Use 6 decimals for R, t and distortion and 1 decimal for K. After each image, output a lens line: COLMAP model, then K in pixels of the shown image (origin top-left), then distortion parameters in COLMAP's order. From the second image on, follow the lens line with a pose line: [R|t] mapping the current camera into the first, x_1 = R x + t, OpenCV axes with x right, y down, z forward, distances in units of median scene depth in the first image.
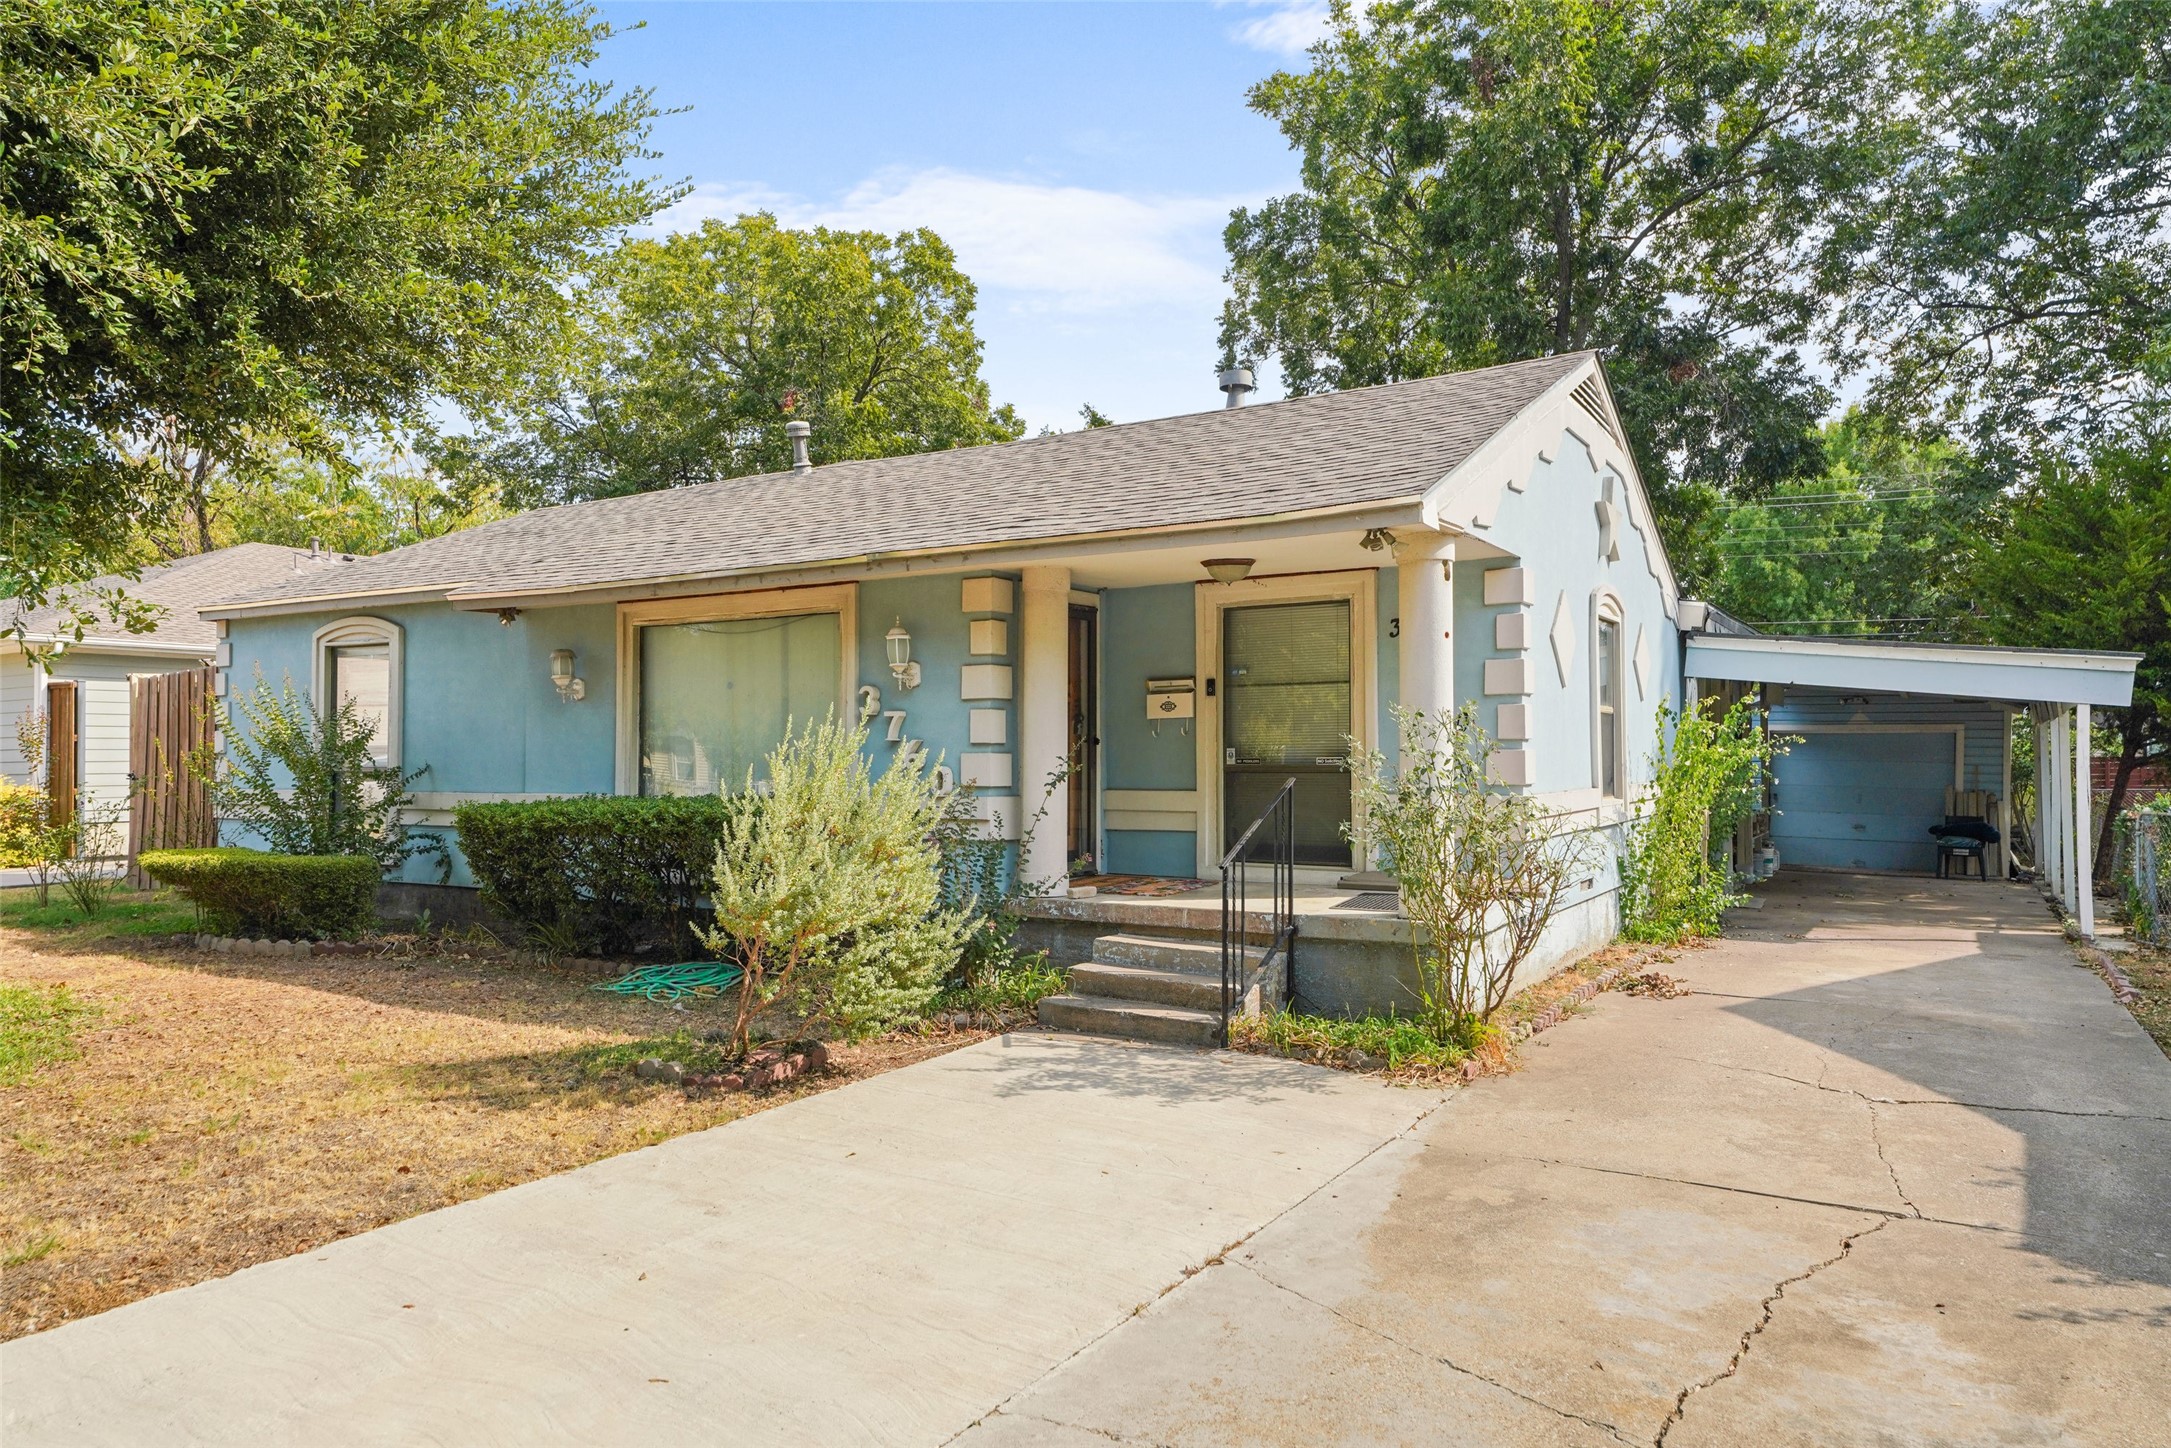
lens RADIAL K [[1409.6, 0, 1098.2], [0, 1409.6, 740.3], [0, 0, 1]] dist [0.033830, -0.004577]
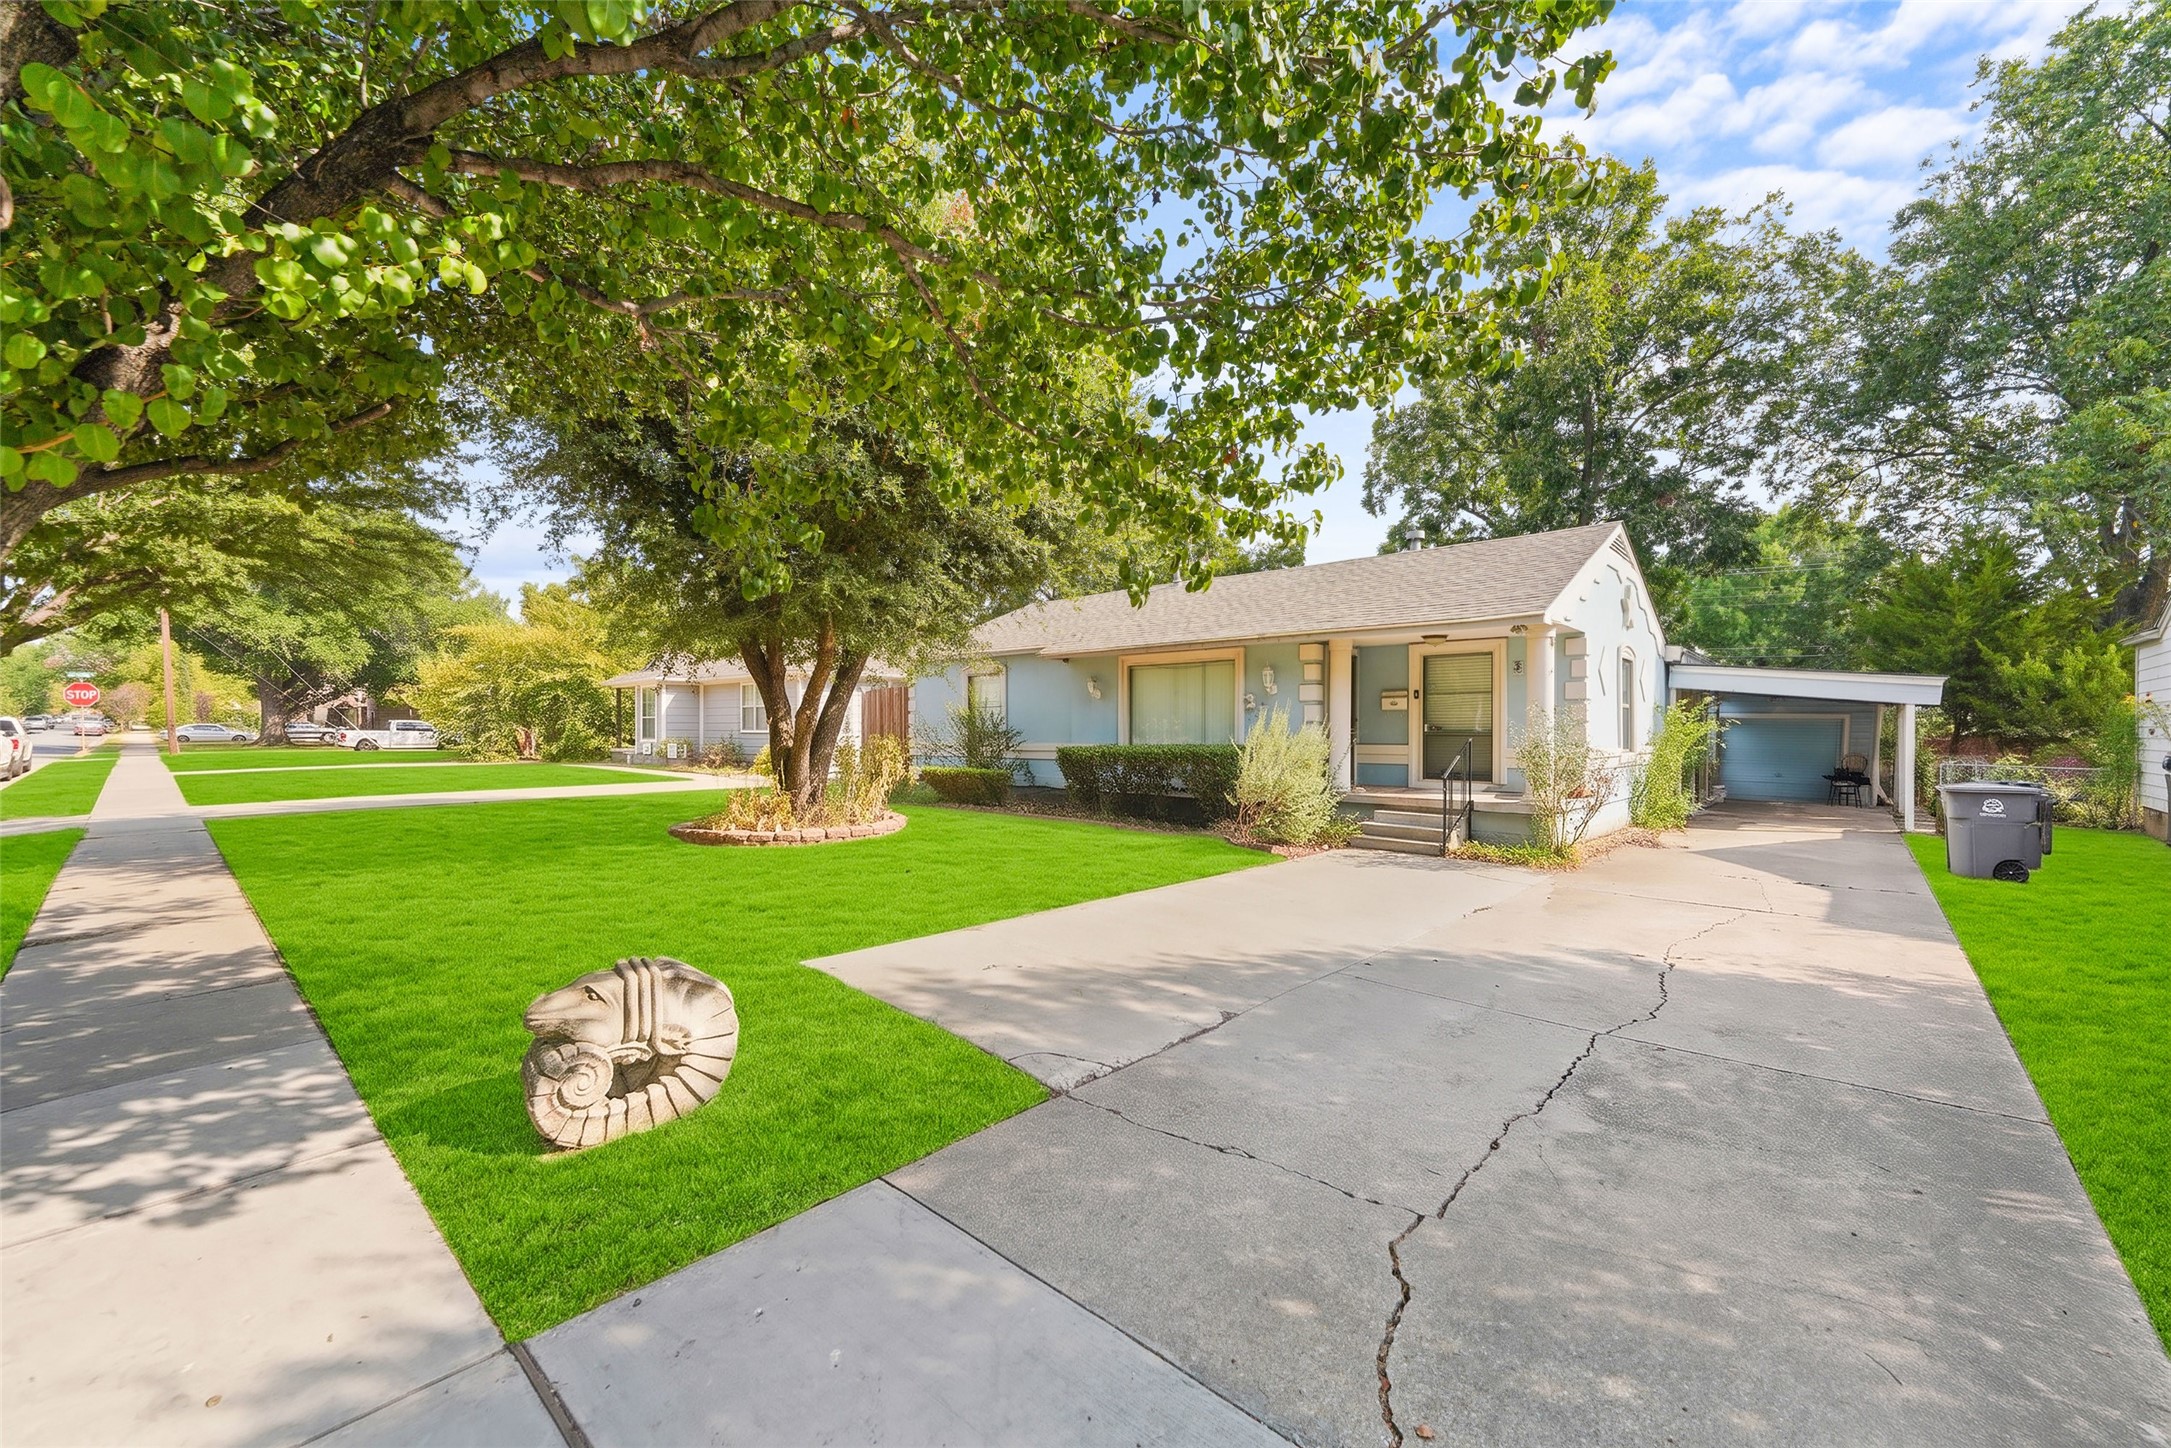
lens RADIAL K [[852.0, 0, 1088.8], [0, 852.0, 732.3], [0, 0, 1]] dist [-0.001347, 0.000527]
pose [[0.980431, 0.008980, -0.196657, -0.058869], [-0.006168, 0.999870, 0.014908, 0.000646], [0.196766, -0.013403, 0.980359, -0.128510]]
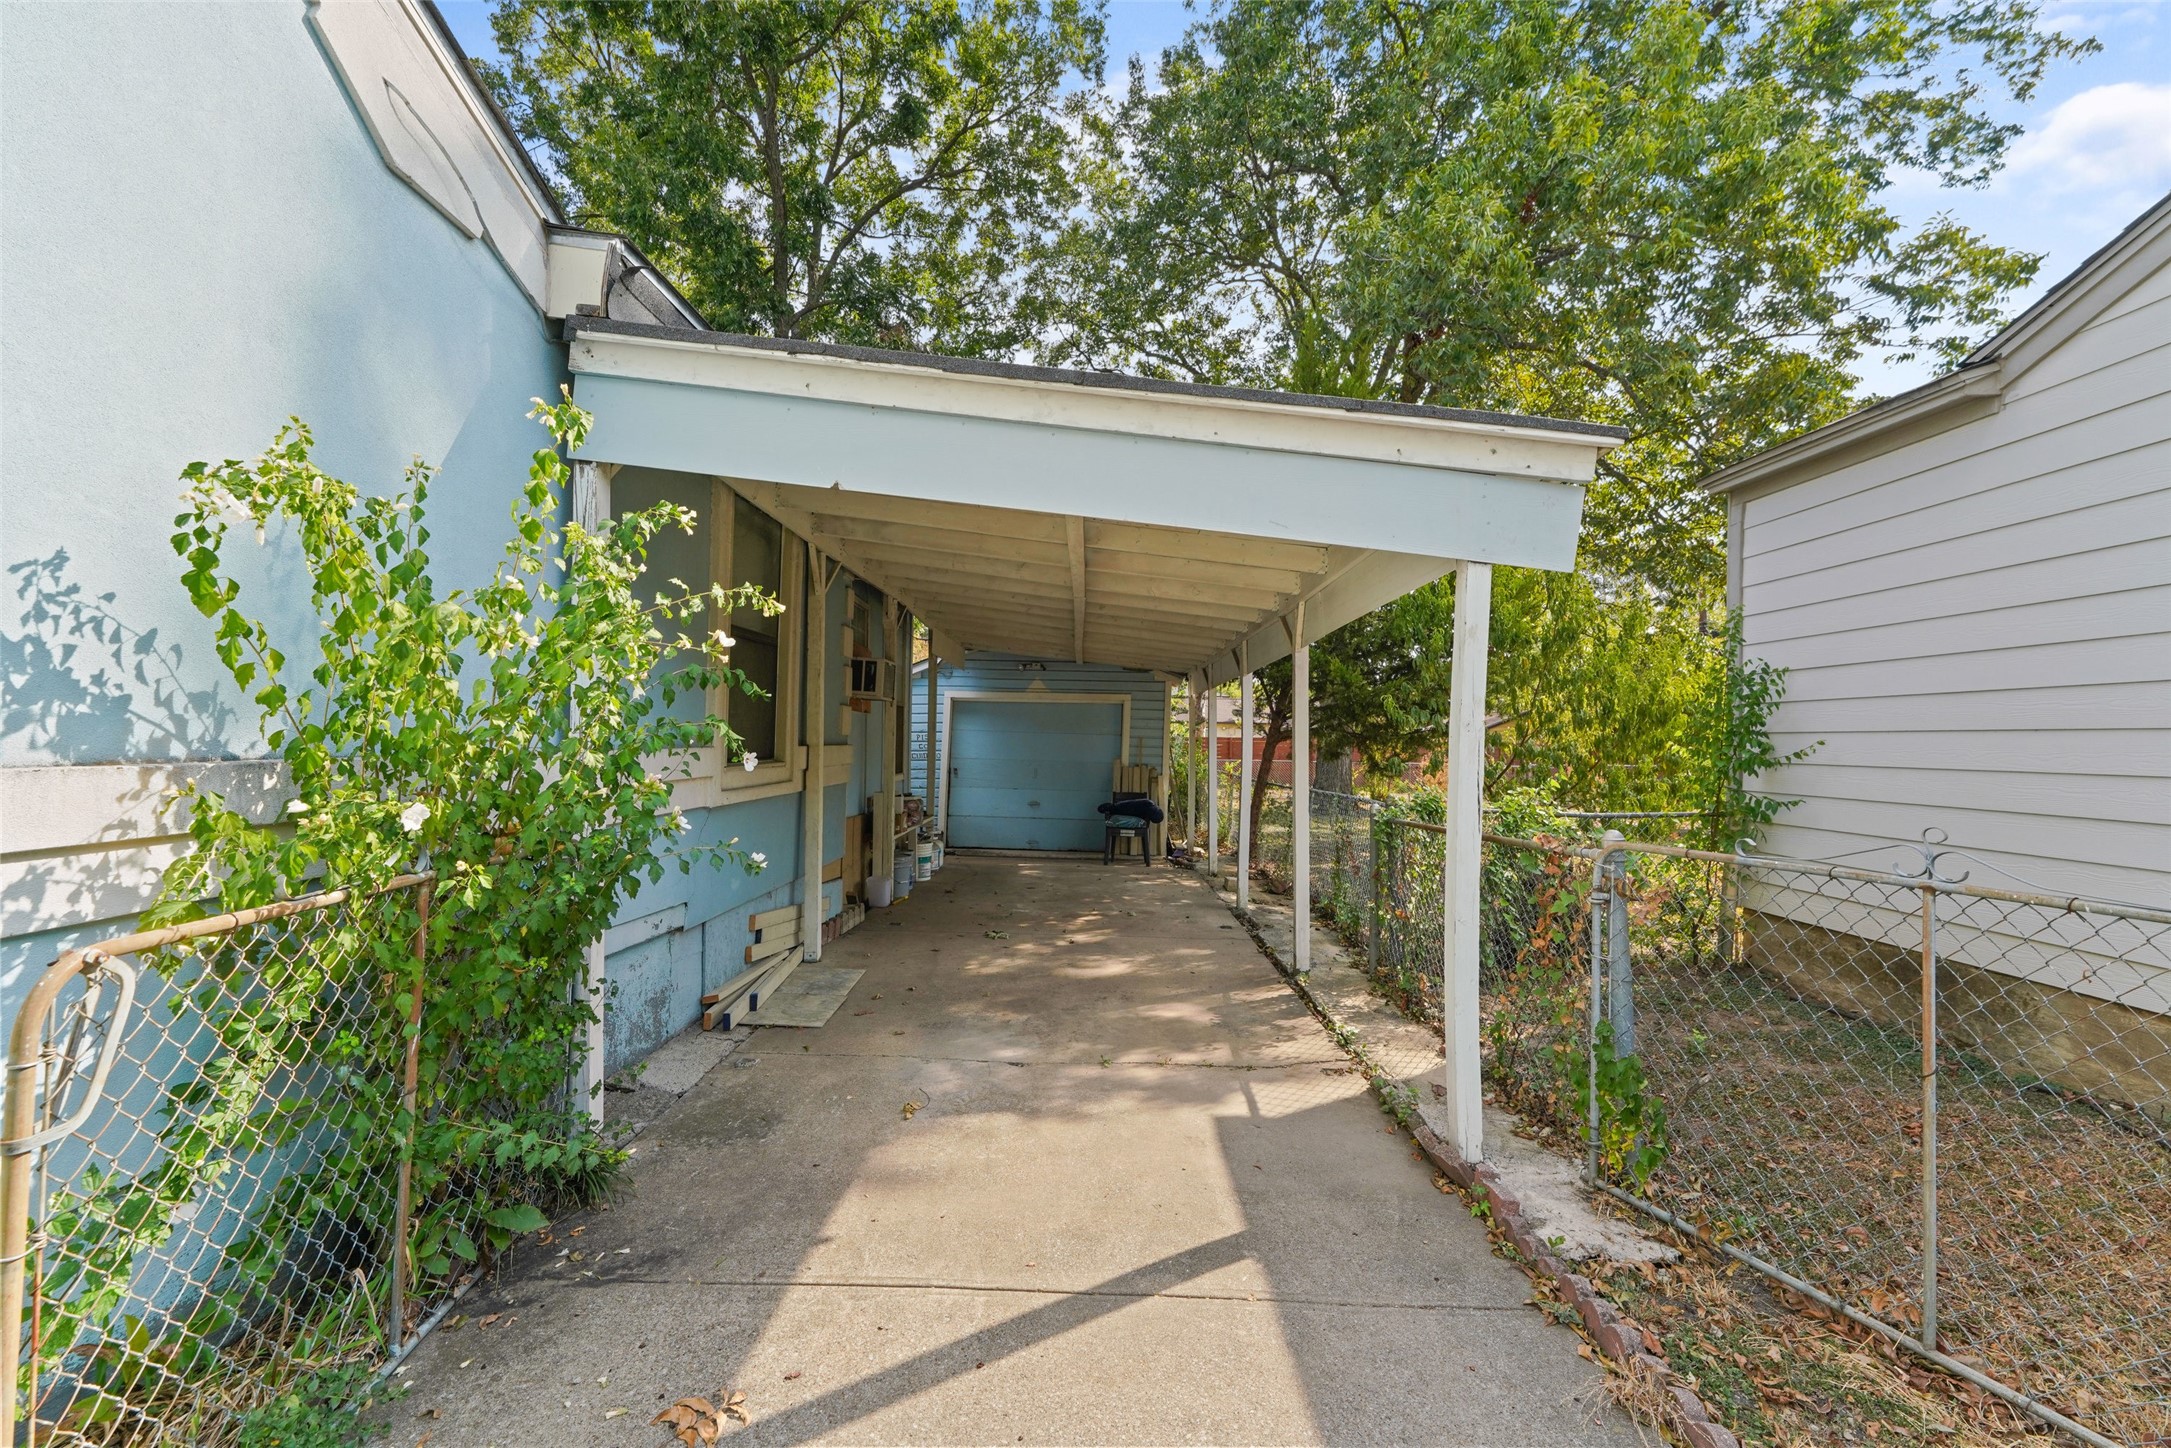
lens RADIAL K [[852.0, 0, 1087.9], [0, 852.0, 734.0], [0, 0, 1]] dist [-0.001347, 0.000527]
pose [[0.856884, 0.010859, 0.515396, 0.236485], [-0.011840, 0.999929, -0.001383, 0.012579], [-0.515374, -0.004917, 0.856951, 0.428295]]
